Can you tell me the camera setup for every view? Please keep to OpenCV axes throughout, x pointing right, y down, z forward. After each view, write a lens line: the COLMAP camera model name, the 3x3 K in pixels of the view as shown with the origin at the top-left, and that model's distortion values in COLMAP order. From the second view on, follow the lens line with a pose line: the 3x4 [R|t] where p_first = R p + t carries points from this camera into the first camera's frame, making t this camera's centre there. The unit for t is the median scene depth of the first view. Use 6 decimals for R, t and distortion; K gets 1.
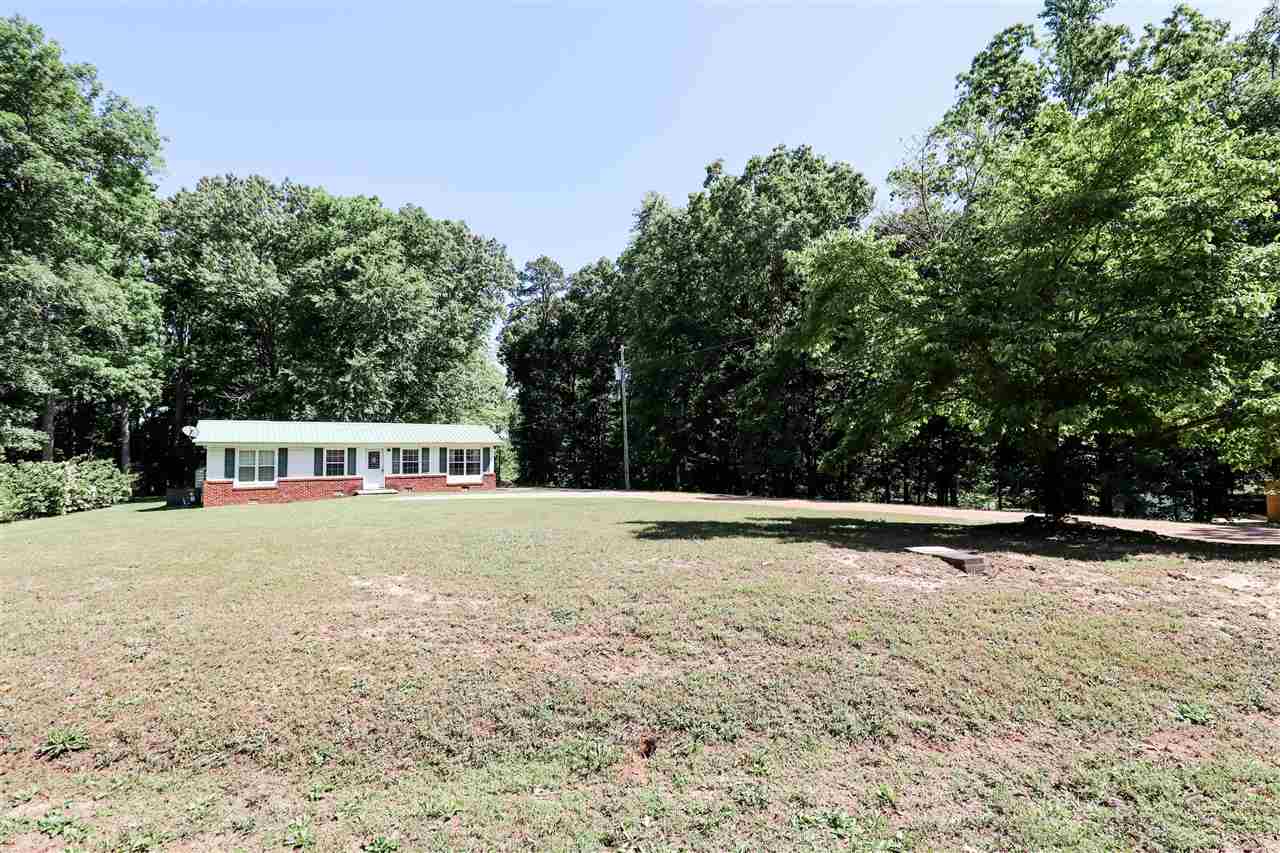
lens RADIAL K [[599.9, 0, 649.2], [0, 599.9, 424.9], [0, 0, 1]] dist [-0.017655, -0.004707]
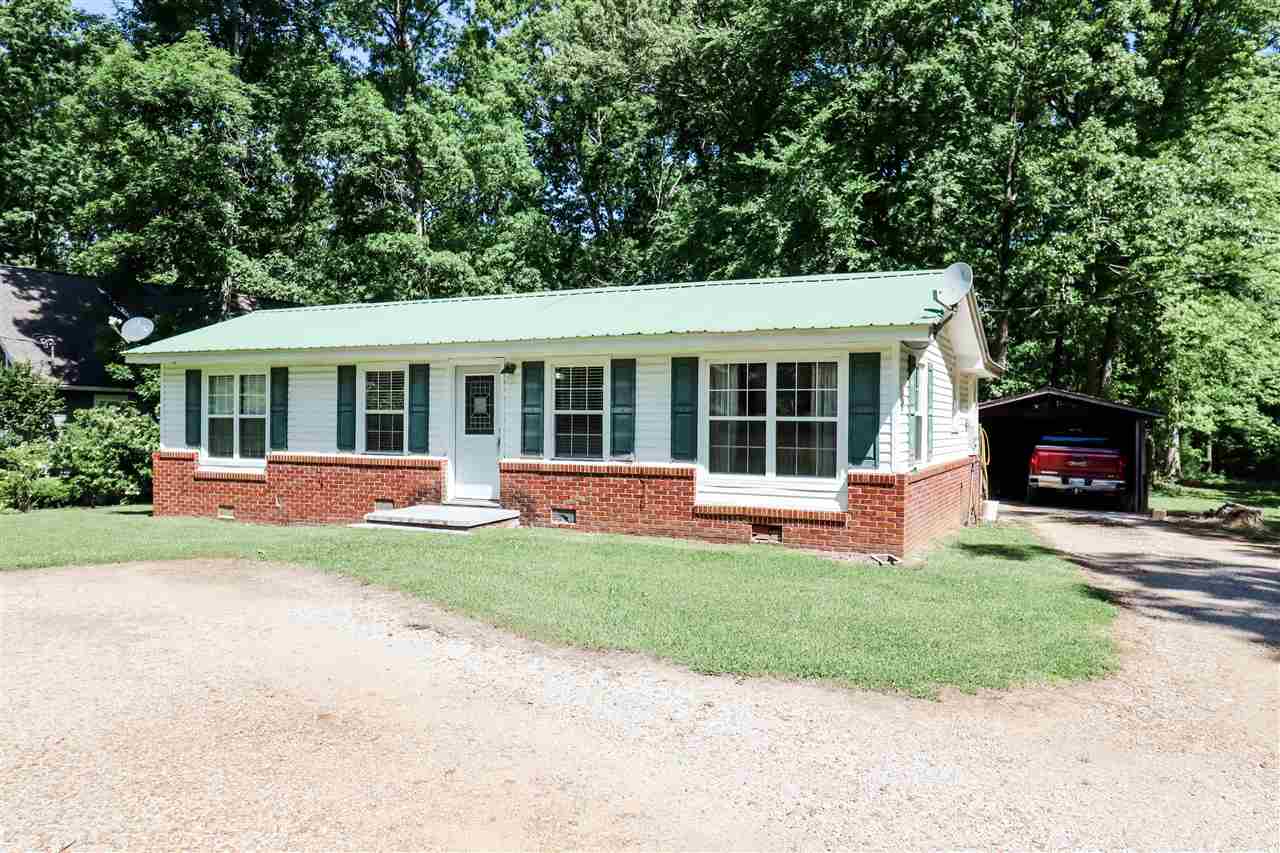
lens RADIAL K [[916.6, 0, 640.6], [0, 916.6, 420.2], [0, 0, 1]] dist [0.005751, -0.003911]
pose [[0.524214, 0.017416, -0.851409, -0.034928], [0.029059, 0.998843, 0.038324, 0.049441], [0.851091, -0.044831, 0.523101, 0.799449]]
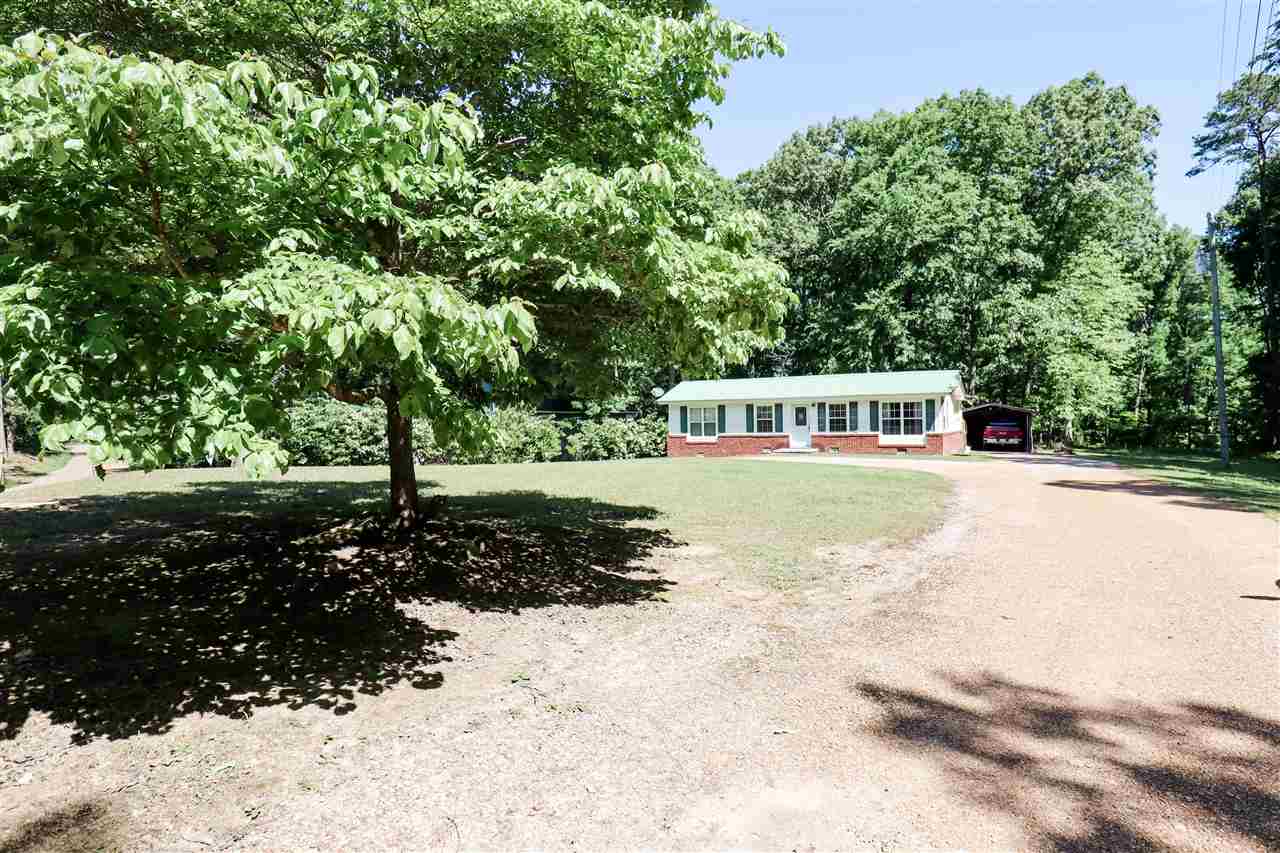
lens RADIAL K [[722.7, 0, 645.9], [0, 722.7, 427.1], [0, 0, 1]] dist [-0.007295, -0.001250]
pose [[0.474732, 0.012194, -0.880046, 0.392860], [0.055936, 0.997465, 0.043995, 0.012479], [0.878351, -0.070112, 0.472846, 0.249933]]
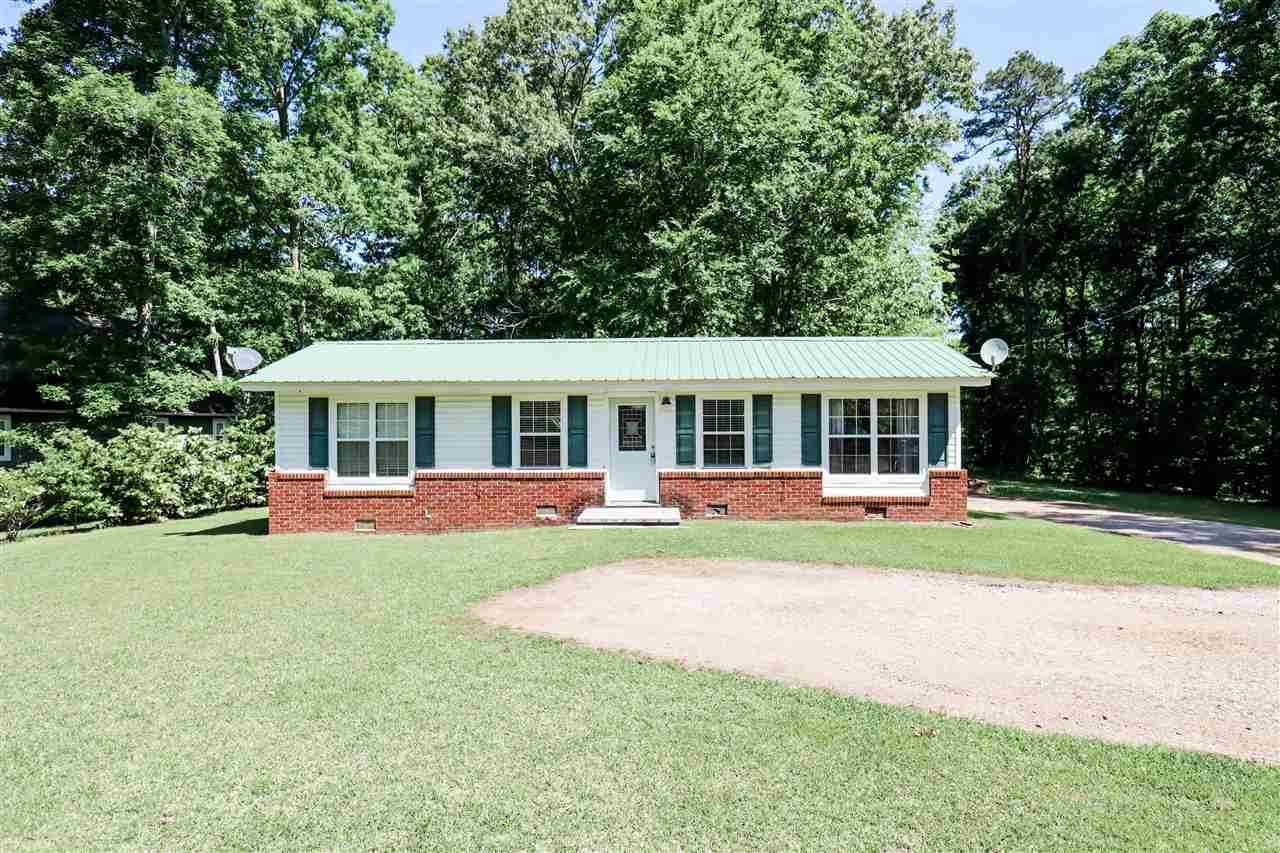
lens RADIAL K [[718.0, 0, 656.1], [0, 718.0, 420.3], [0, 0, 1]] dist [0.002926, -0.003266]
pose [[0.823861, 0.004615, -0.566773, -0.183025], [0.024133, 0.998774, 0.043213, 0.033365], [0.566278, -0.049279, 0.822740, 0.610023]]
